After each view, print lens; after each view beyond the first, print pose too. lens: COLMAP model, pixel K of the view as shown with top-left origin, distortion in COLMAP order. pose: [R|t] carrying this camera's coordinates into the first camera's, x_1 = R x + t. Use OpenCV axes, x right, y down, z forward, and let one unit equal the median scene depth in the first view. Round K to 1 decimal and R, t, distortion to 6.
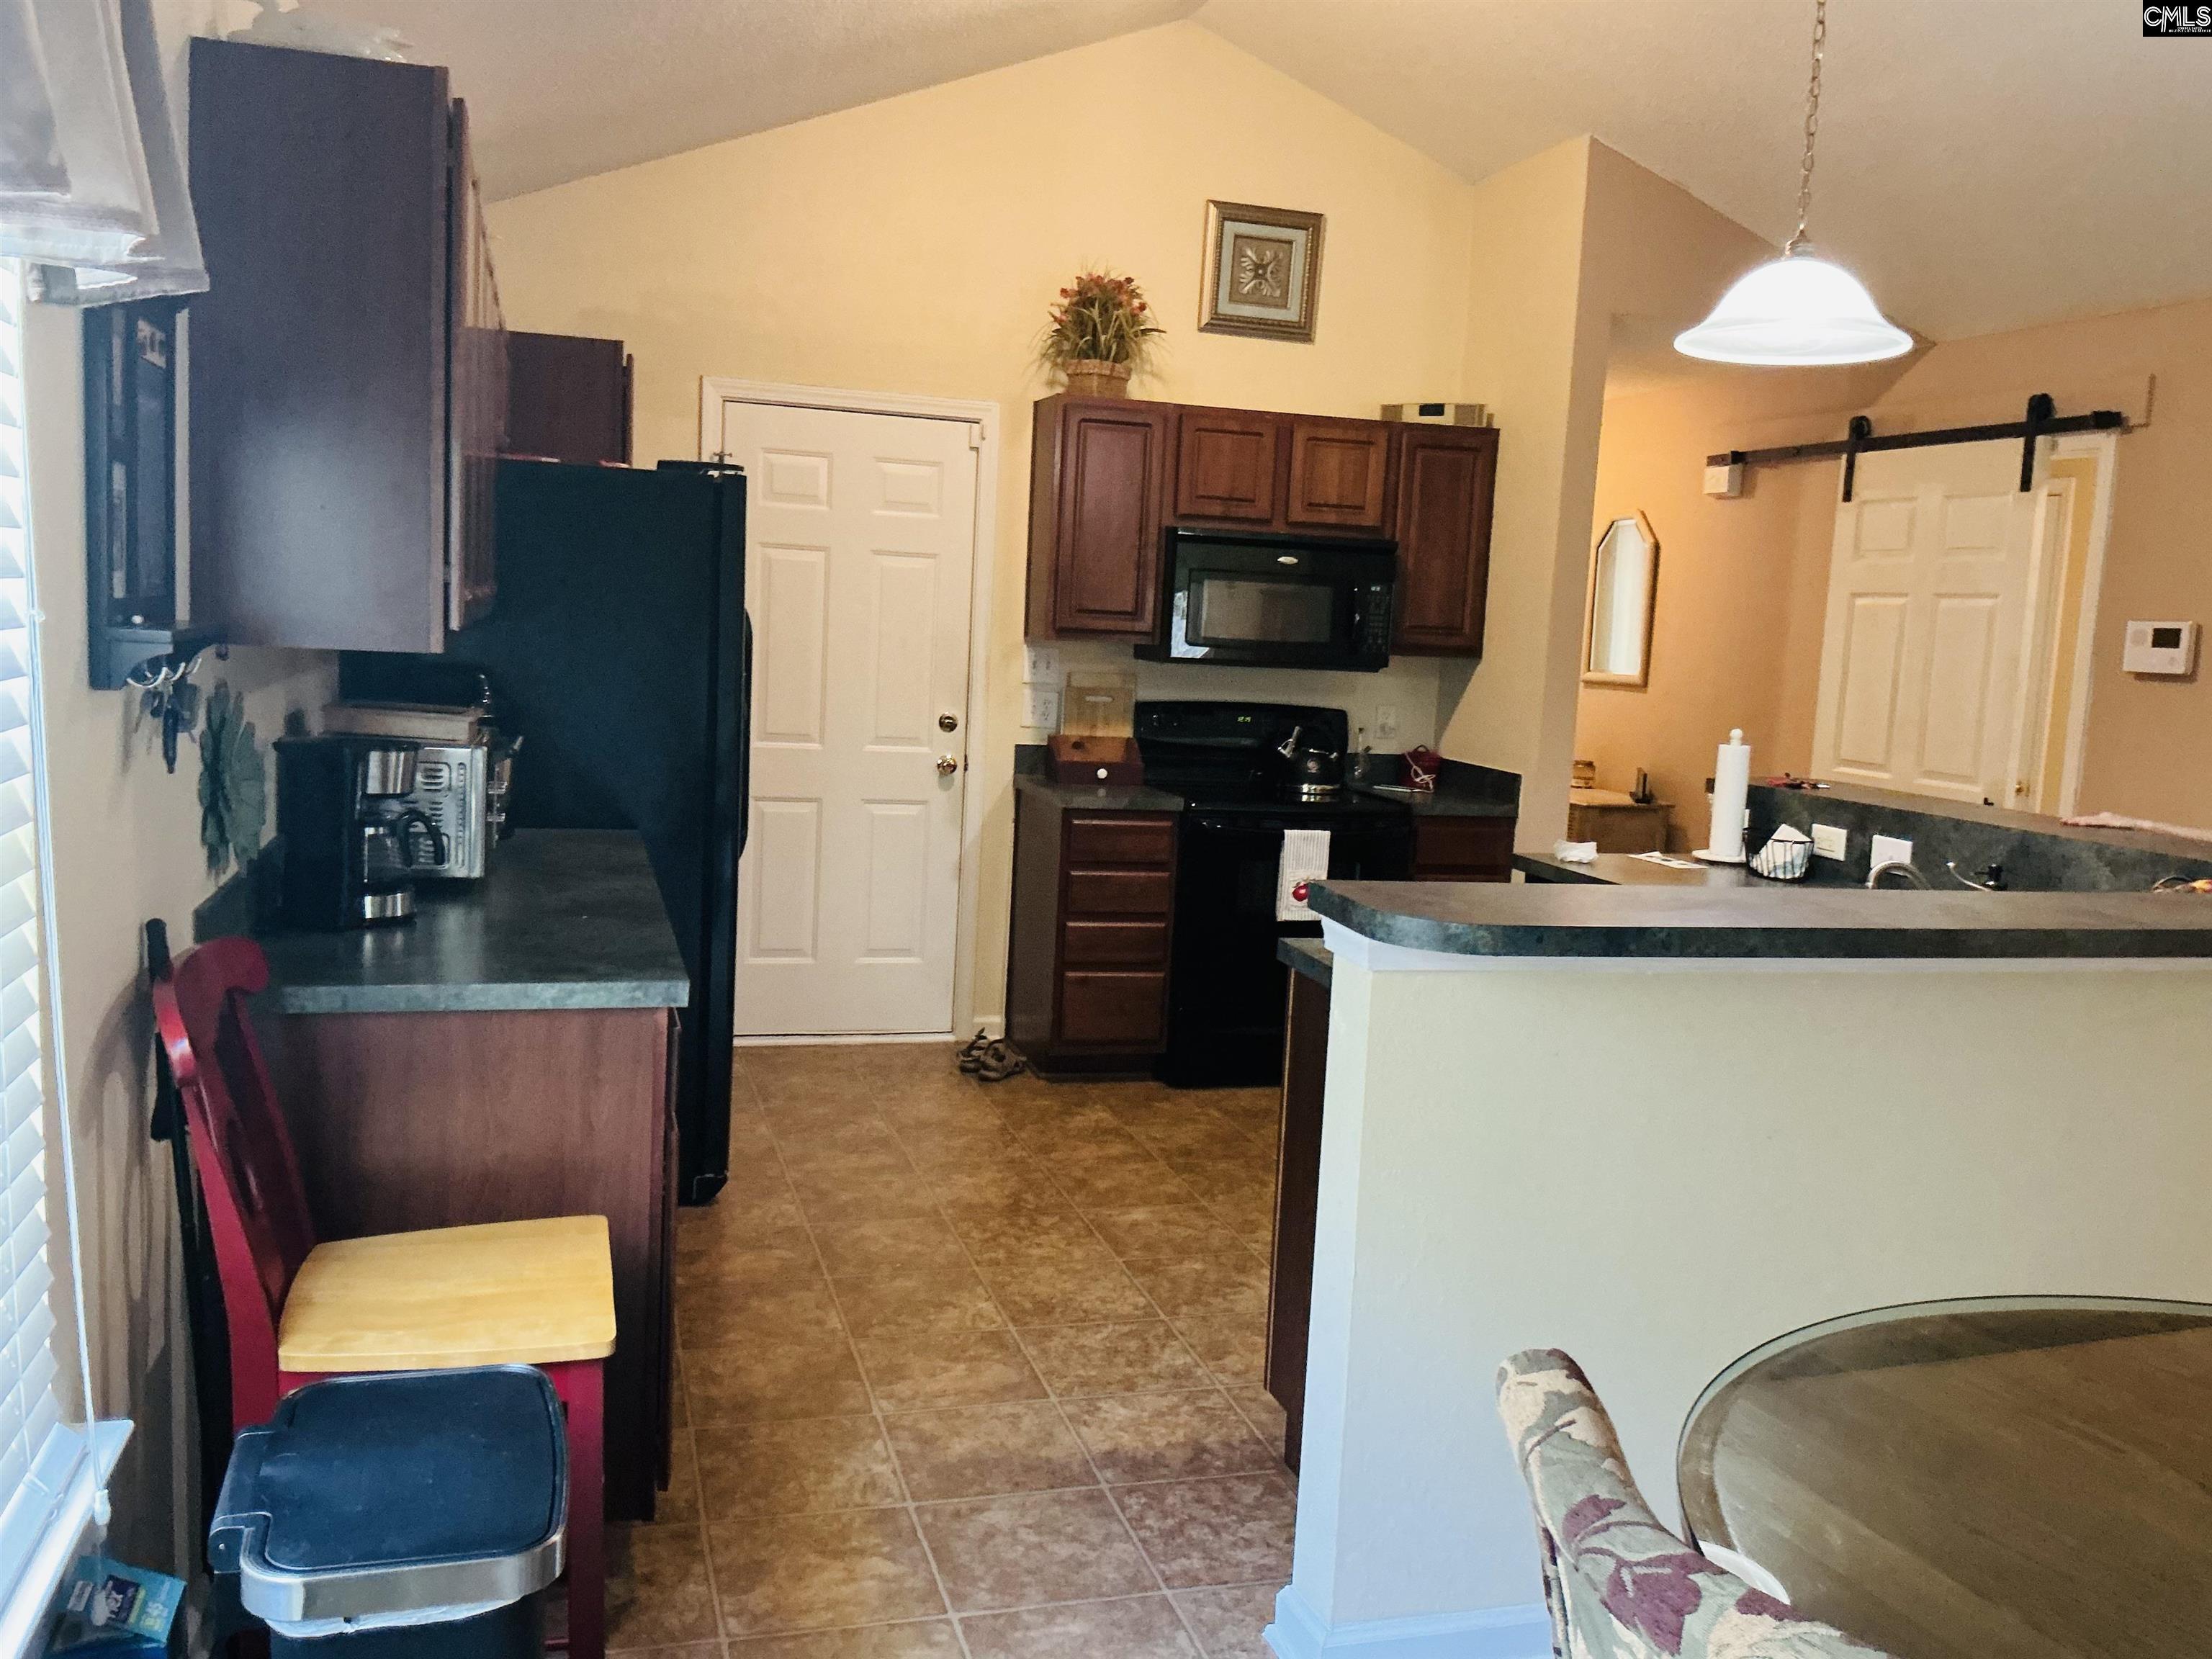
lens RADIAL K [[1831.2, 0, 1106.0], [0, 1831.2, 829.5], [0, 0, 1]] dist [0.104160, -0.174904]
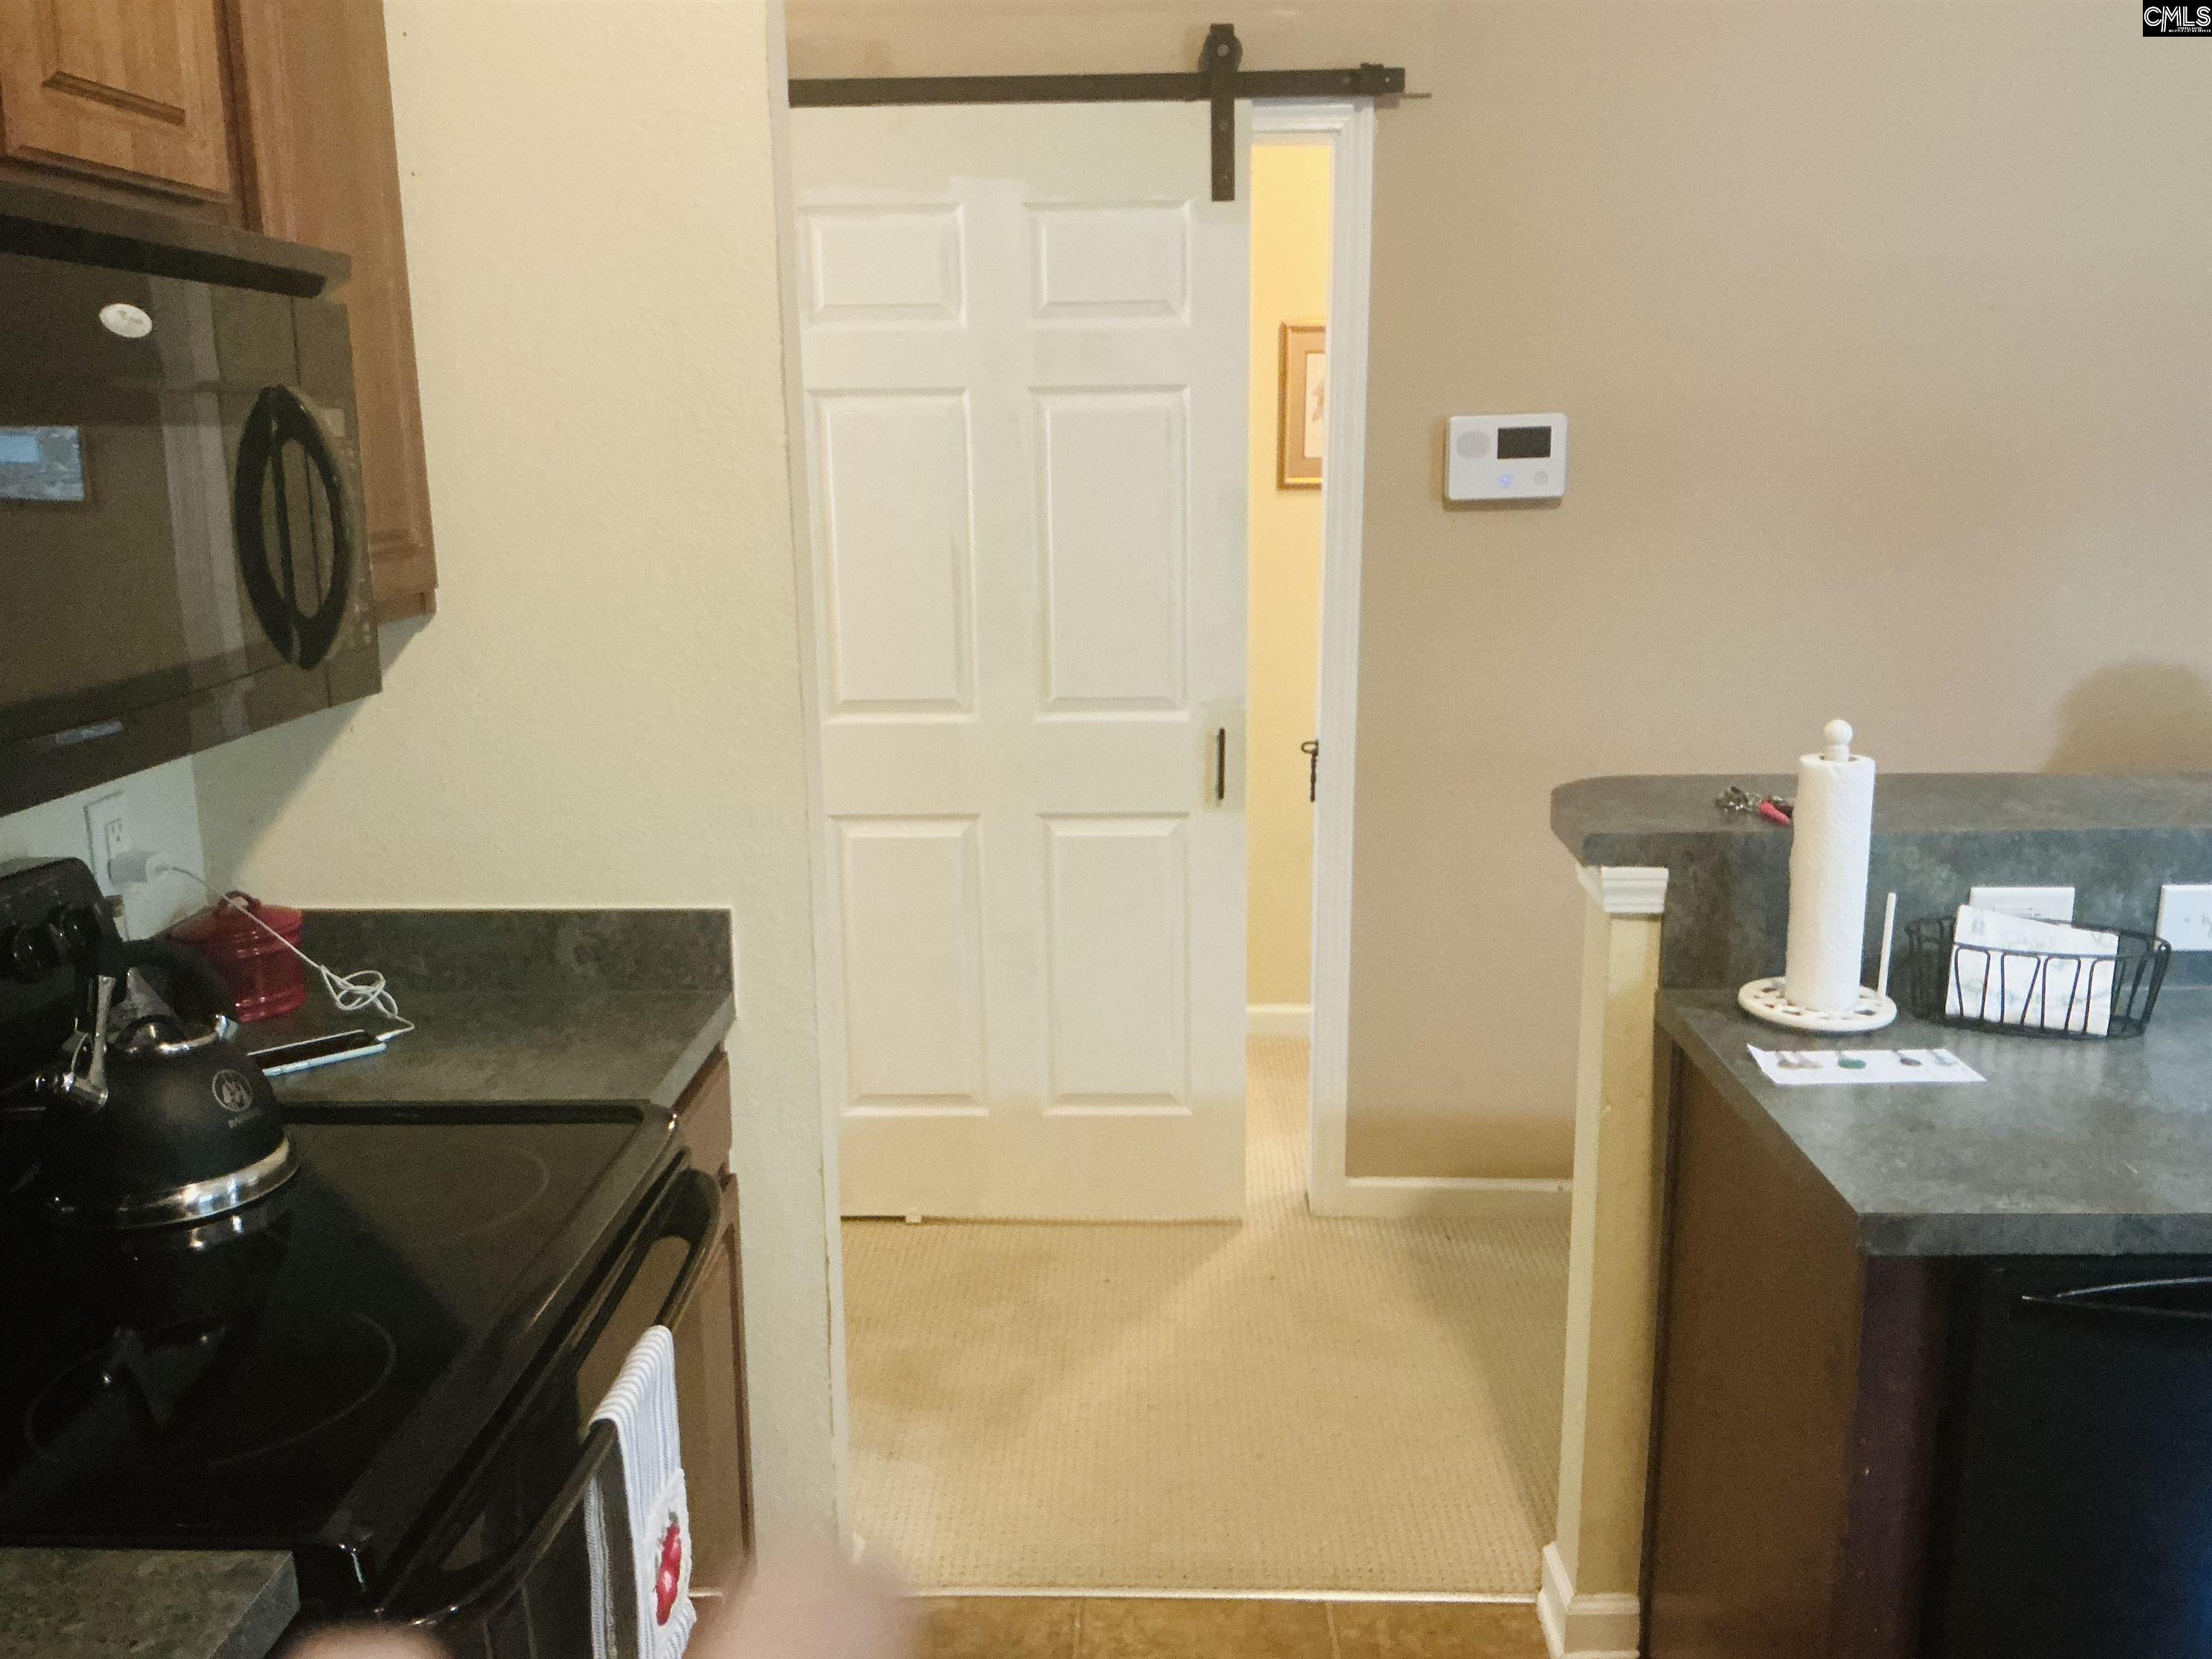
lens RADIAL K [[1831.2, 0, 1106.0], [0, 1831.2, 829.5], [0, 0, 1]] dist [0.104160, -0.174904]
pose [[0.301998, -0.258777, 0.917514, -0.102595], [0.143394, 0.963833, 0.224643, -0.133560], [-0.942462, 0.063724, 0.328183, 0.897293]]
